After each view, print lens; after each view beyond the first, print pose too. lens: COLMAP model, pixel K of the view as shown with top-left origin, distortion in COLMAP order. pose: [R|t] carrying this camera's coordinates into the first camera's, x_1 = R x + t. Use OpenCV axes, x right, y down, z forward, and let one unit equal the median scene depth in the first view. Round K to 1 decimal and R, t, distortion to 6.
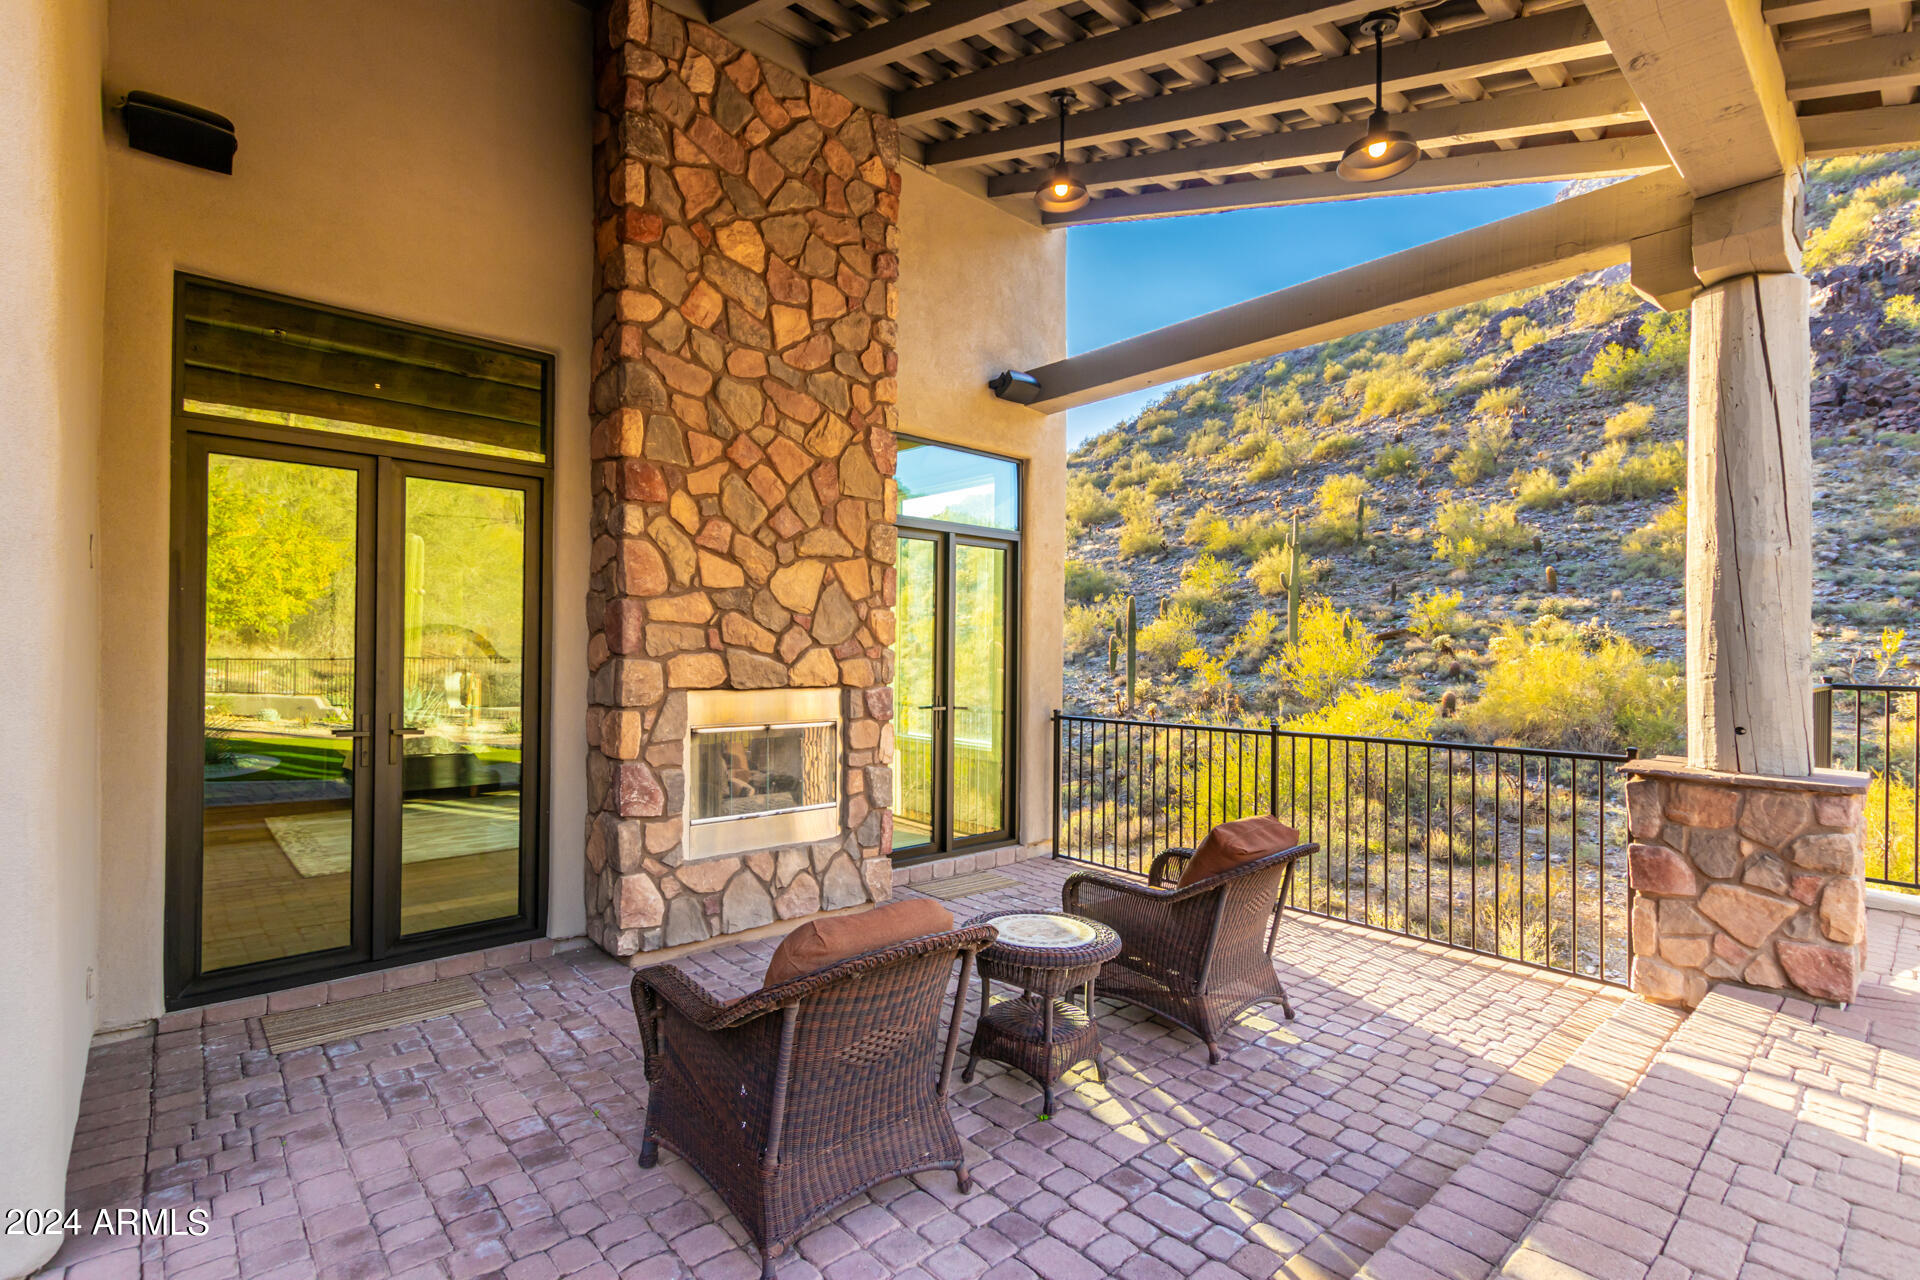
lens RADIAL K [[876.1, 0, 961.1], [0, 876.1, 653.1], [0, 0, 1]] dist [0.005260, -0.003742]
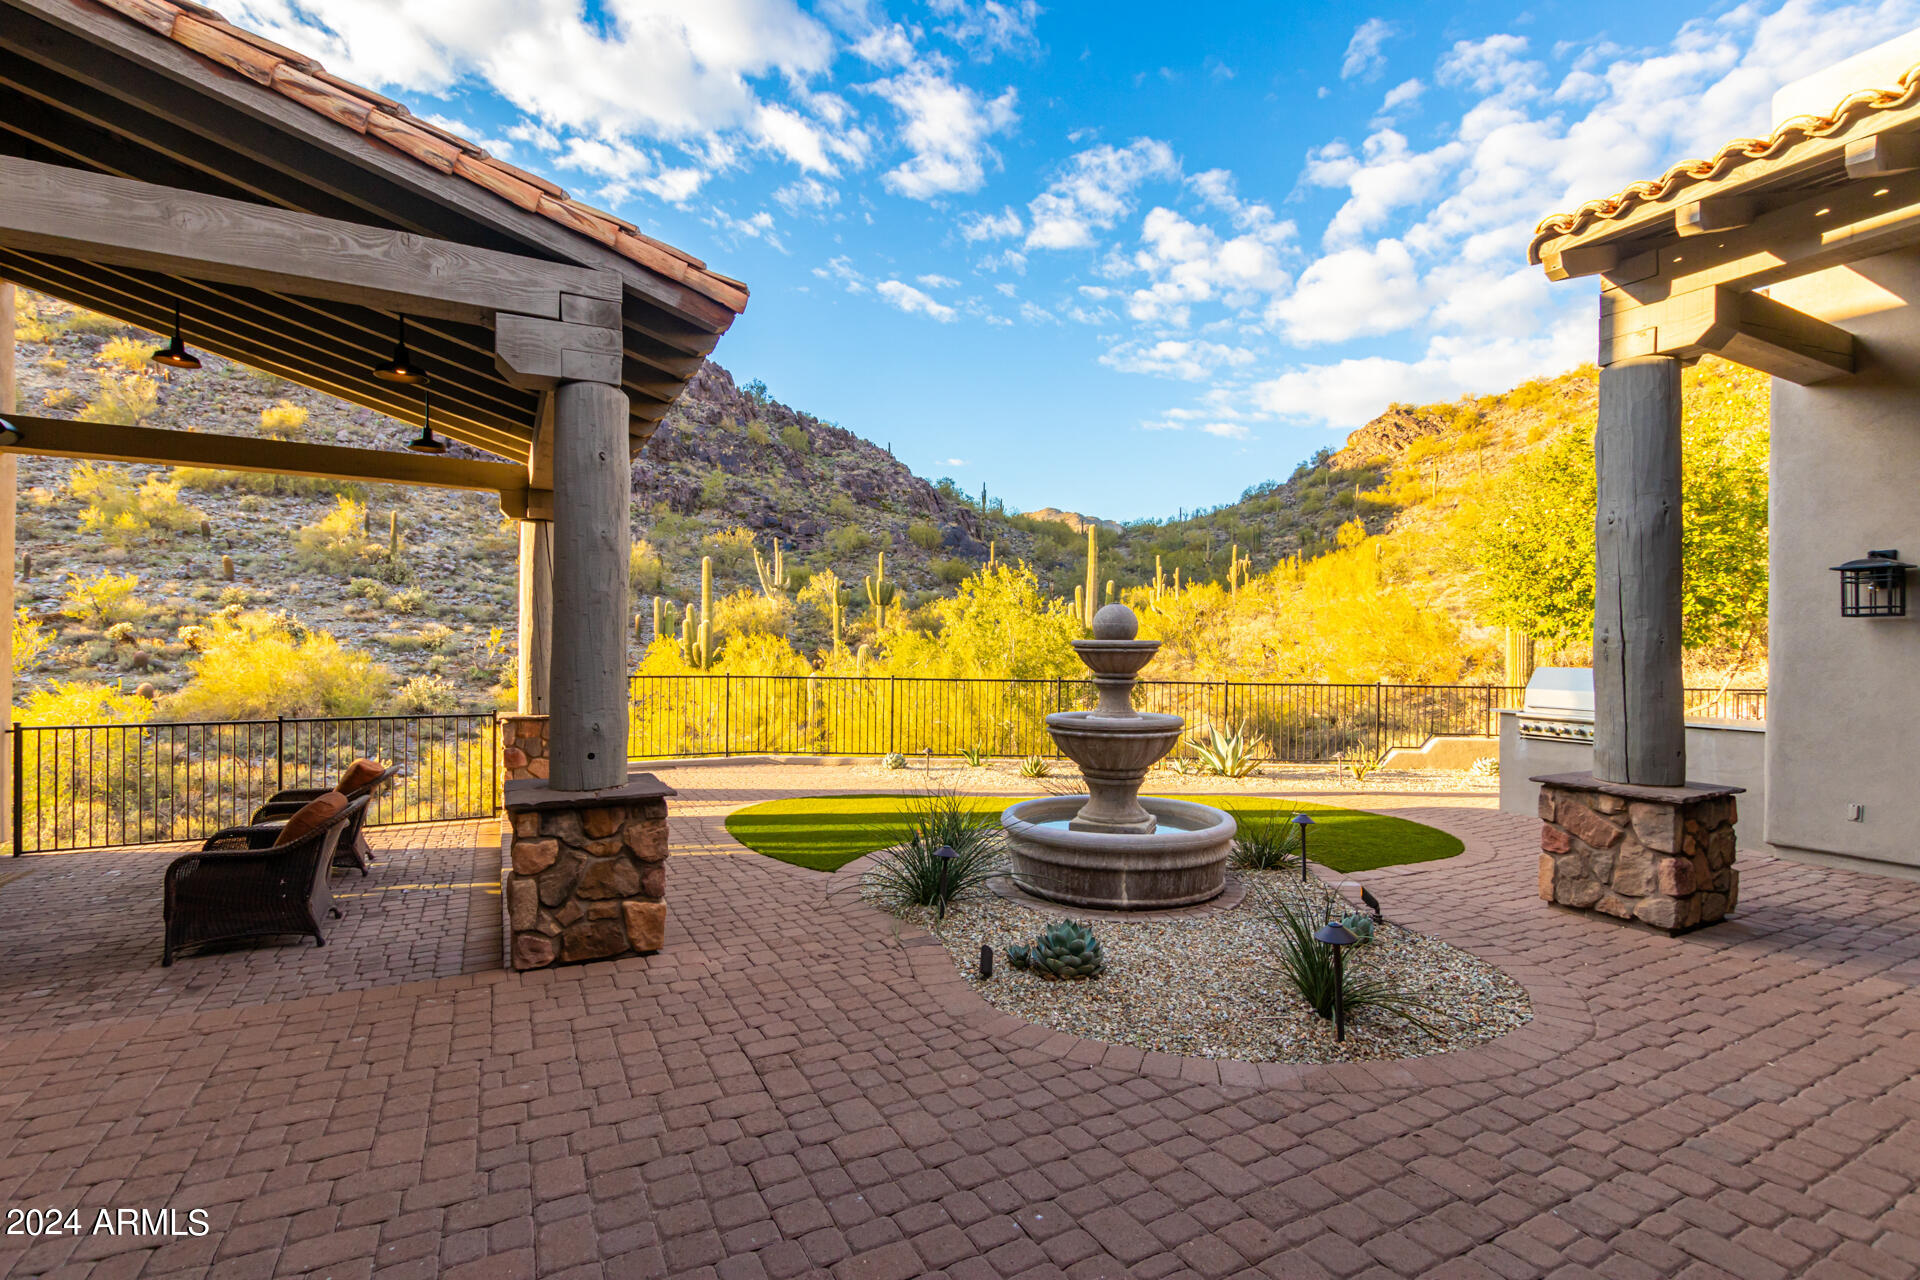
lens RADIAL K [[876.1, 0, 958.1], [0, 876.1, 647.4], [0, 0, 1]] dist [0.005260, -0.003742]
pose [[0.241416, -0.007165, 0.970395, -0.106735], [-0.008233, 0.999922, 0.009431, -0.007735], [-0.970387, -0.010266, 0.241338, -0.065775]]
